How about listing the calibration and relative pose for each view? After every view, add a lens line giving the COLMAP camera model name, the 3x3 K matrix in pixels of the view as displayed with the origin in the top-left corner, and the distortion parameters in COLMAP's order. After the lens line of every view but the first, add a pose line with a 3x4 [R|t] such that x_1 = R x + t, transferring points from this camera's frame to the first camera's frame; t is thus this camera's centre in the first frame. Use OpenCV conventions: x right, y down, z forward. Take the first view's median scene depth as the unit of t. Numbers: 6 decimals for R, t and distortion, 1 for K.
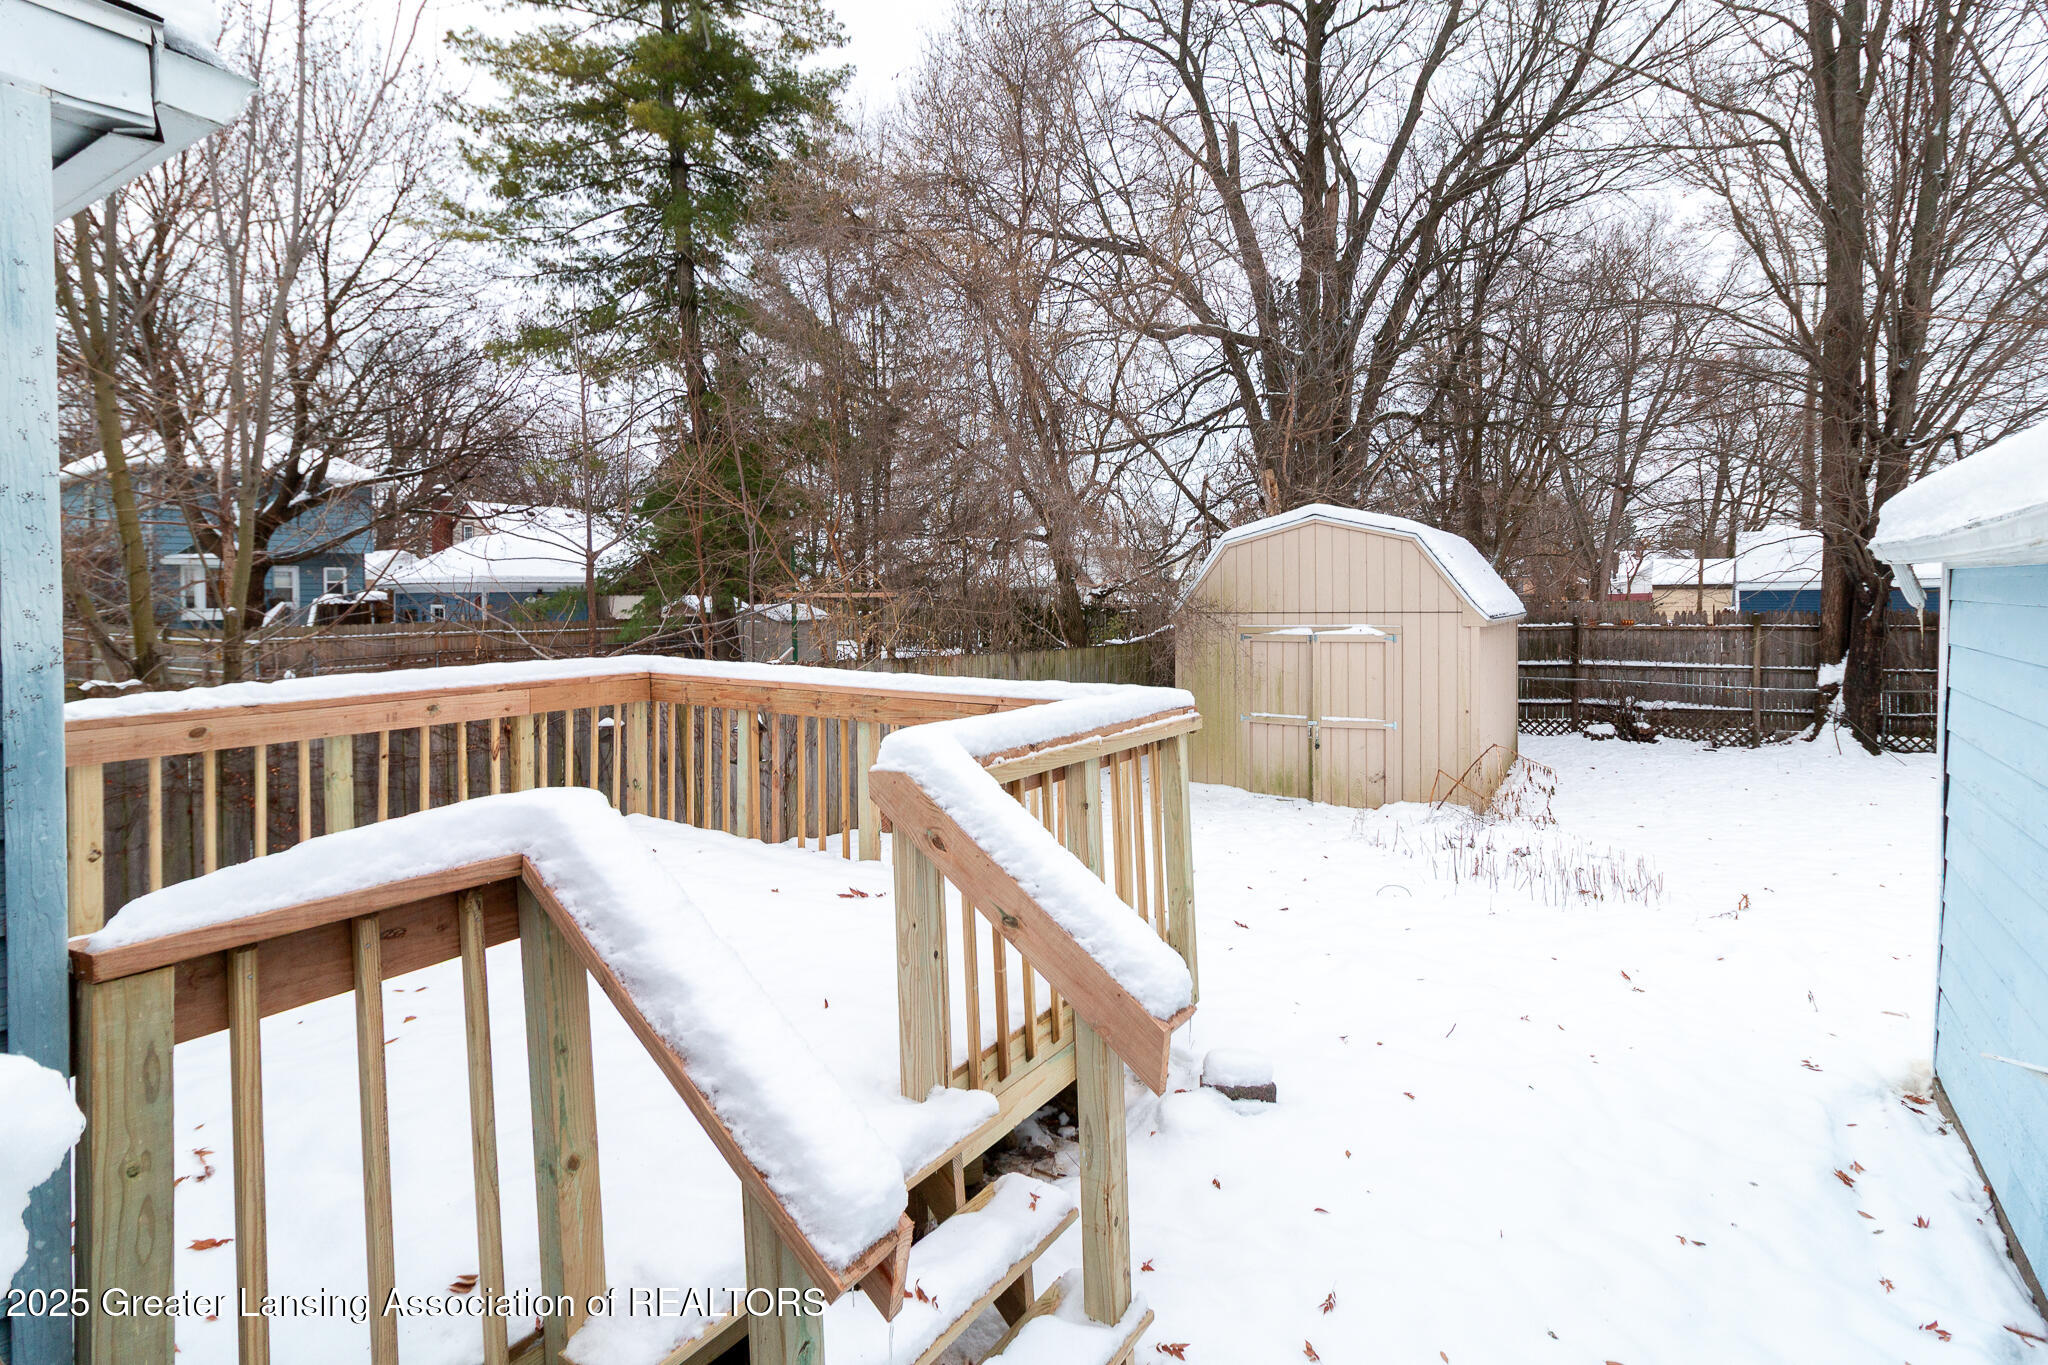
lens RADIAL K [[1020.7, 0, 1018.2], [0, 1020.7, 604.1], [0, 0, 1]] dist [0.005293, -0.001017]
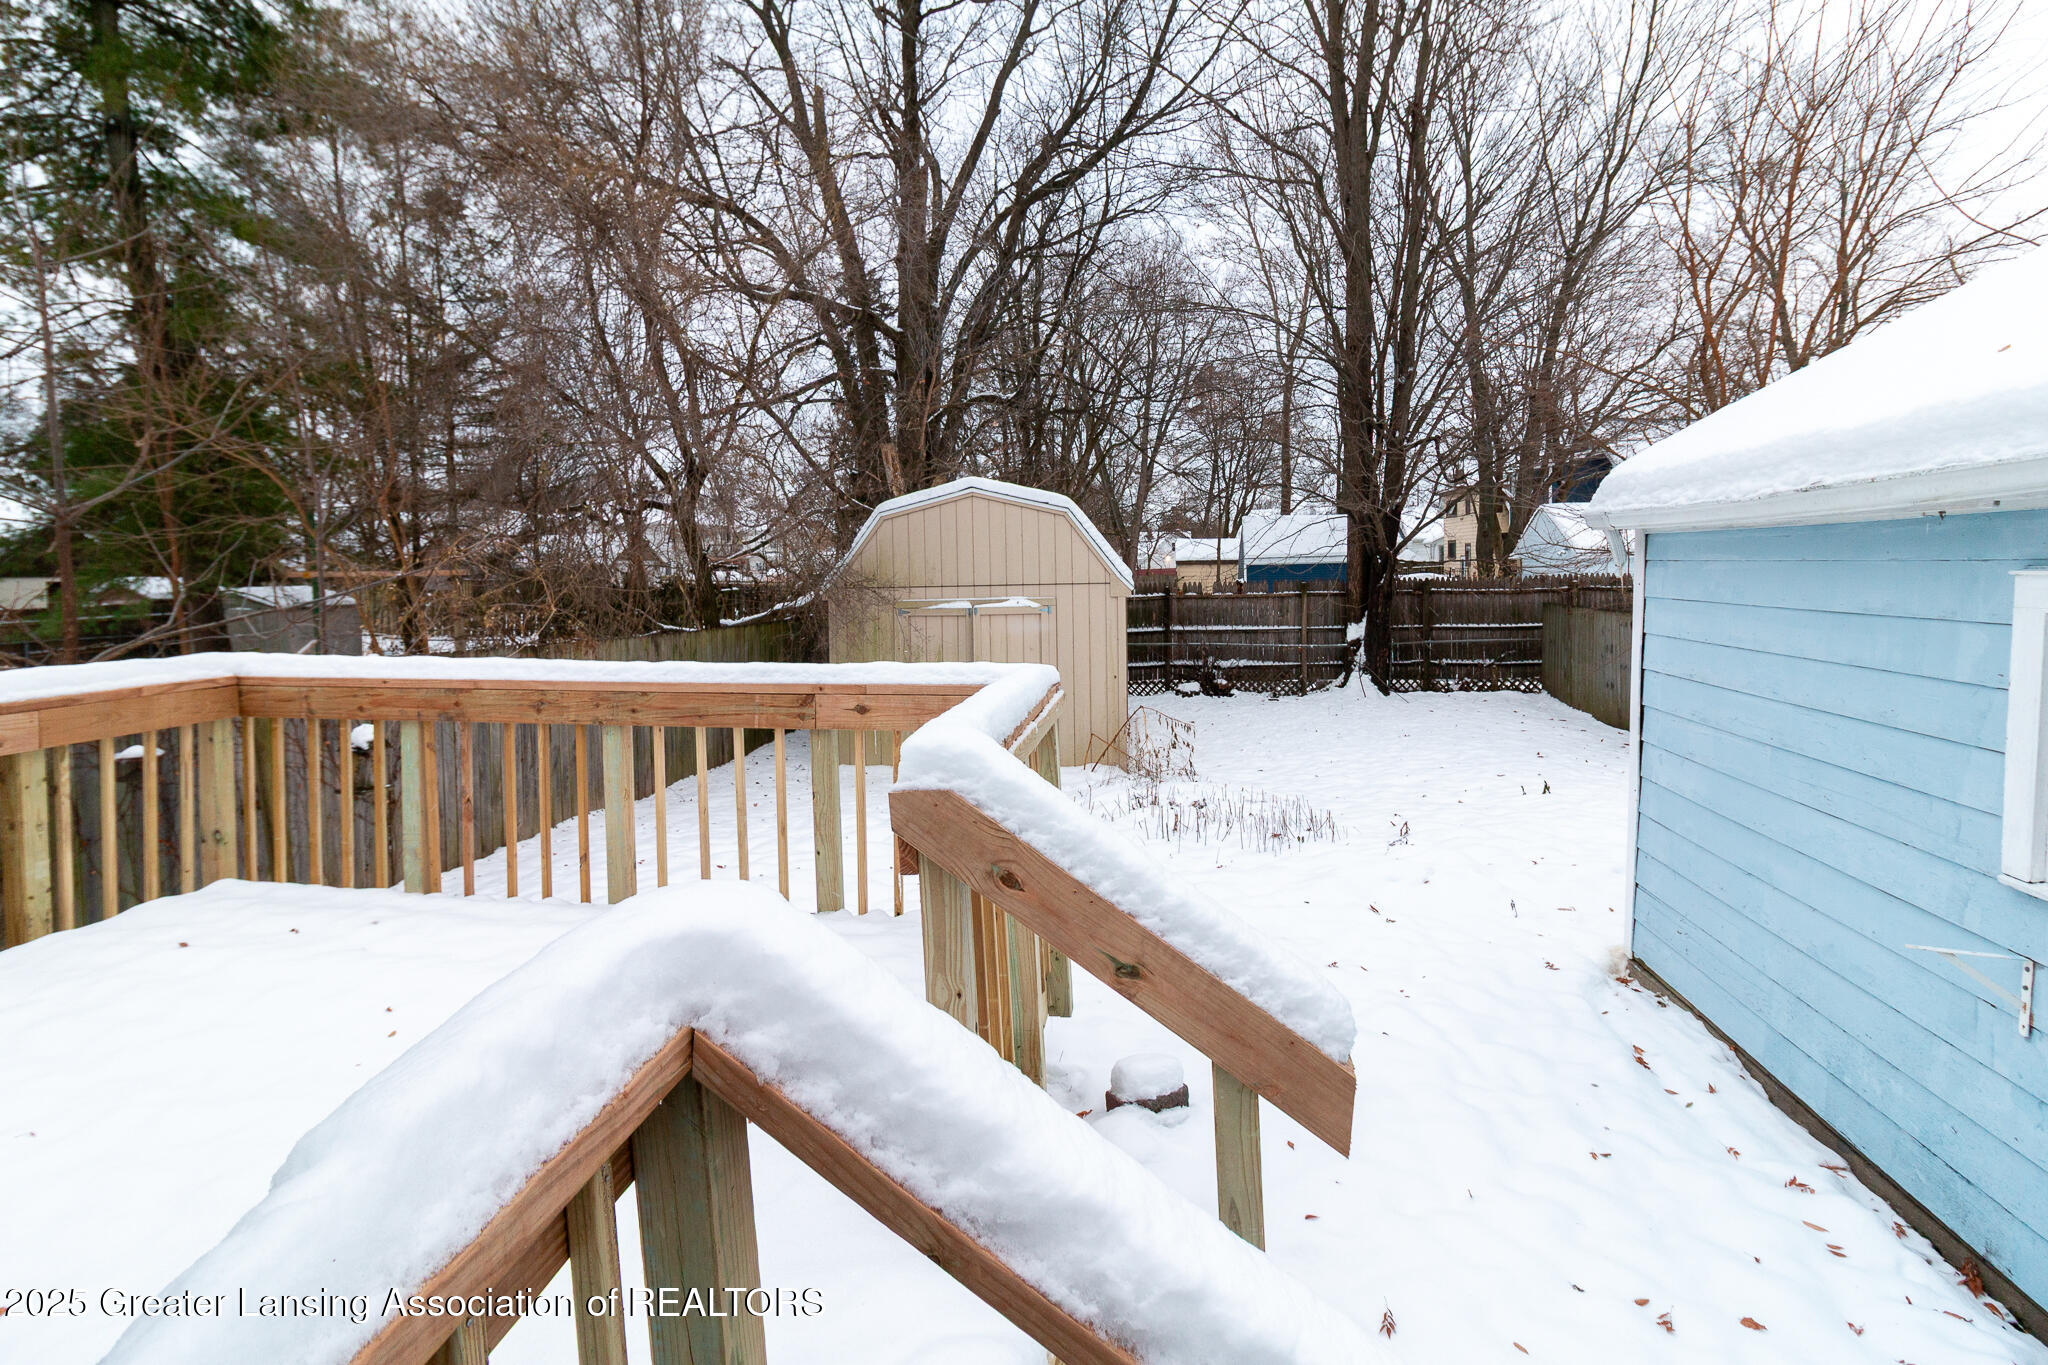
lens RADIAL K [[1022.0, 0, 1016.9], [0, 1022.0, 601.7], [0, 0, 1]] dist [0.002712, 0.000562]
pose [[0.910652, -0.019590, 0.412710, -0.063020], [0.012010, 0.999708, 0.020952, 0.002651], [-0.413000, -0.014123, 0.910621, 0.054378]]
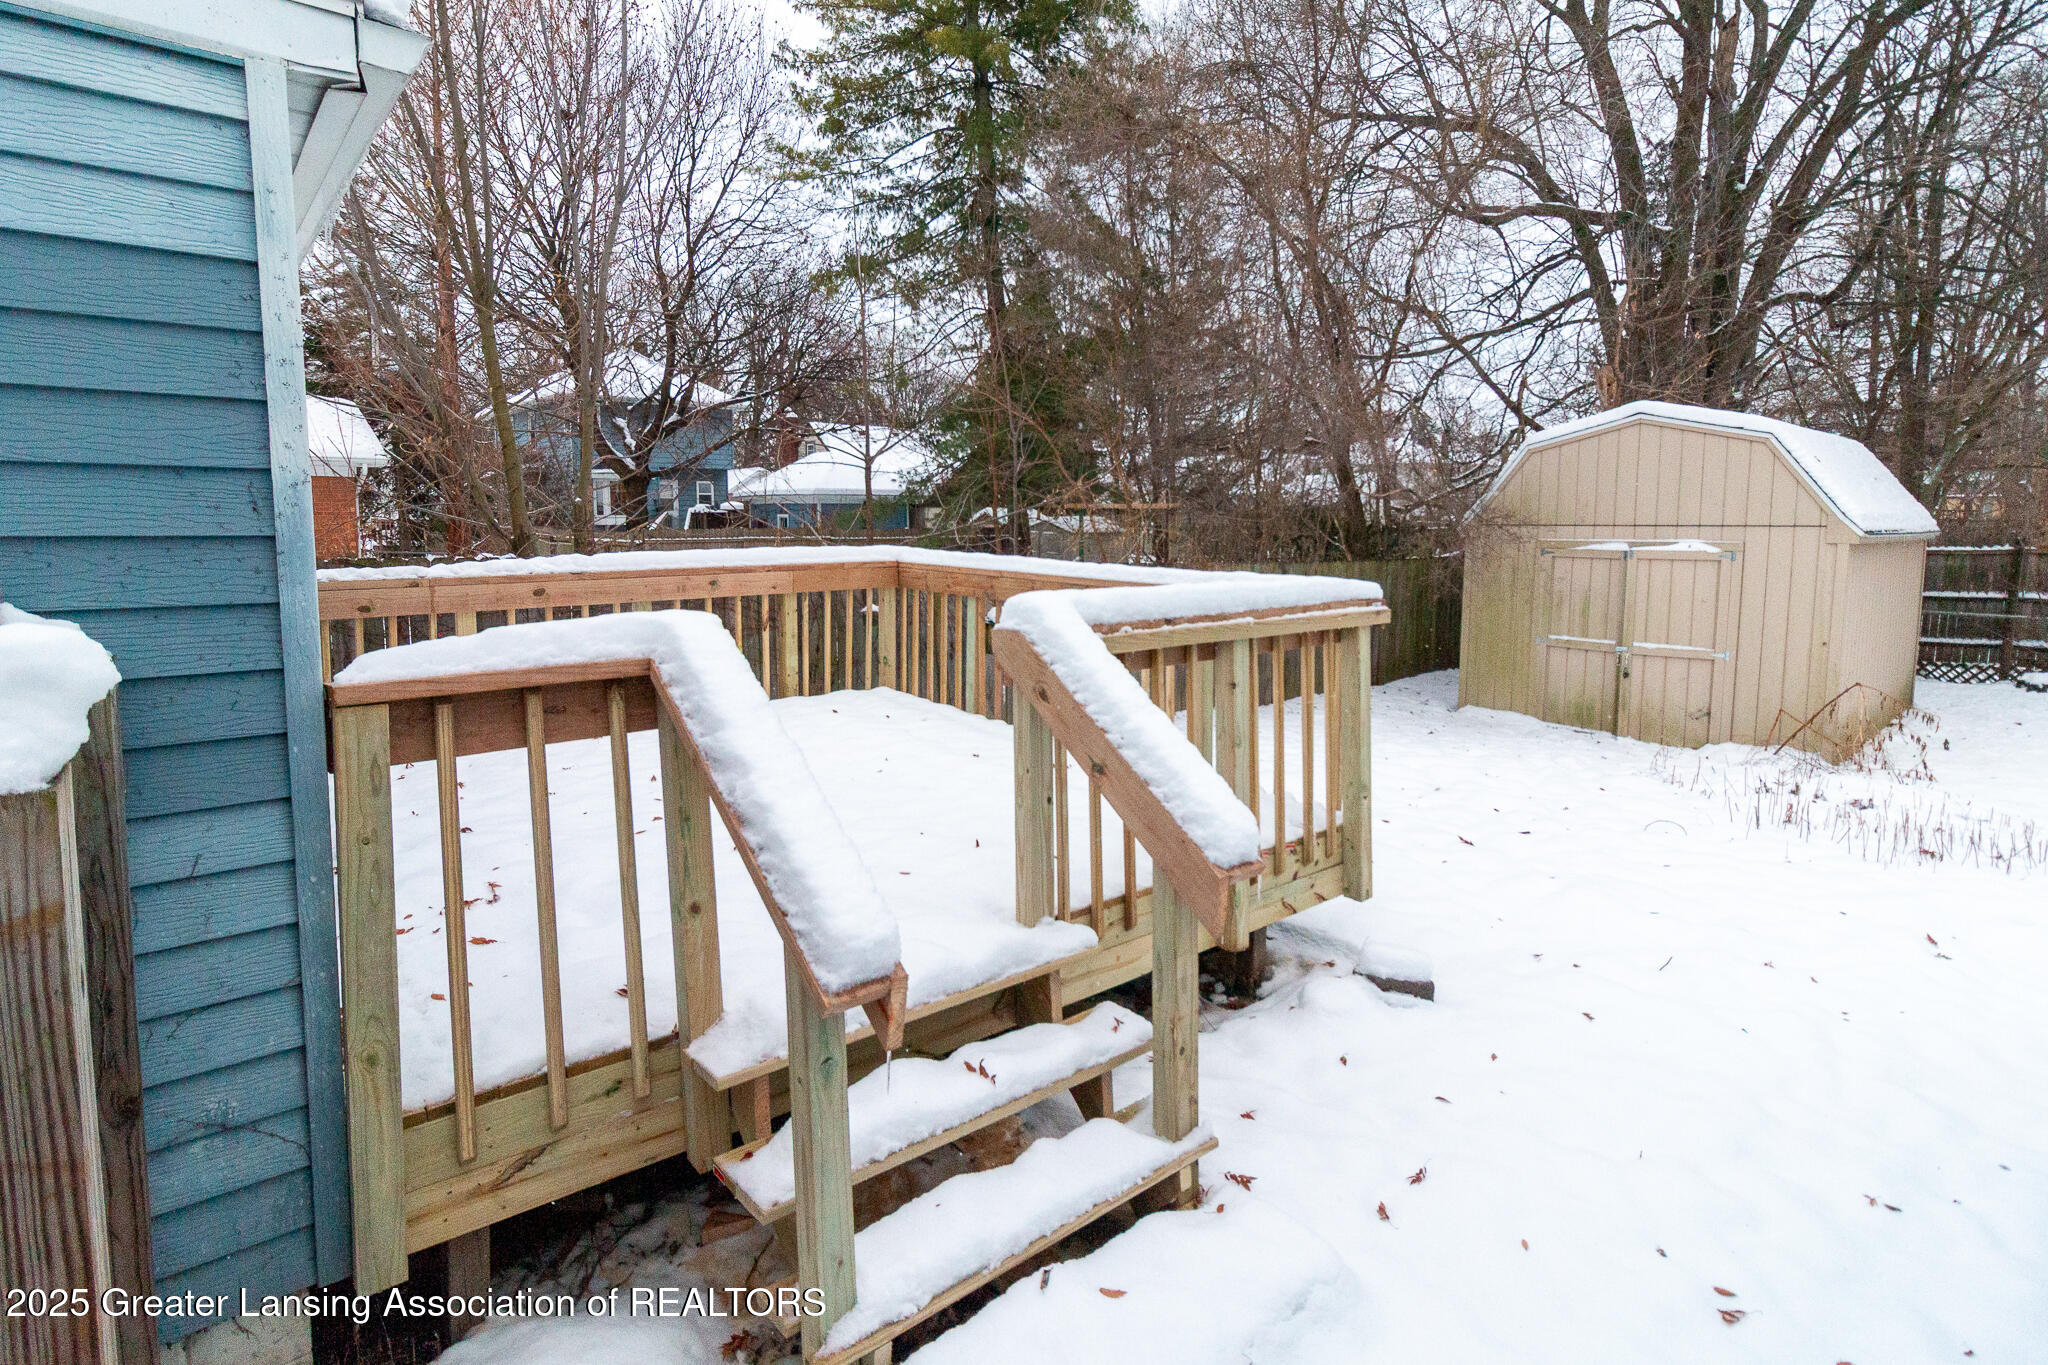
lens RADIAL K [[1022.0, 0, 1016.9], [0, 1022.0, 601.7], [0, 0, 1]] dist [0.002712, 0.000562]
pose [[0.954120, 0.036188, -0.297229, 0.035673], [-0.013114, 0.996768, 0.079262, 0.008309], [0.299137, -0.071727, 0.951511, -0.005187]]
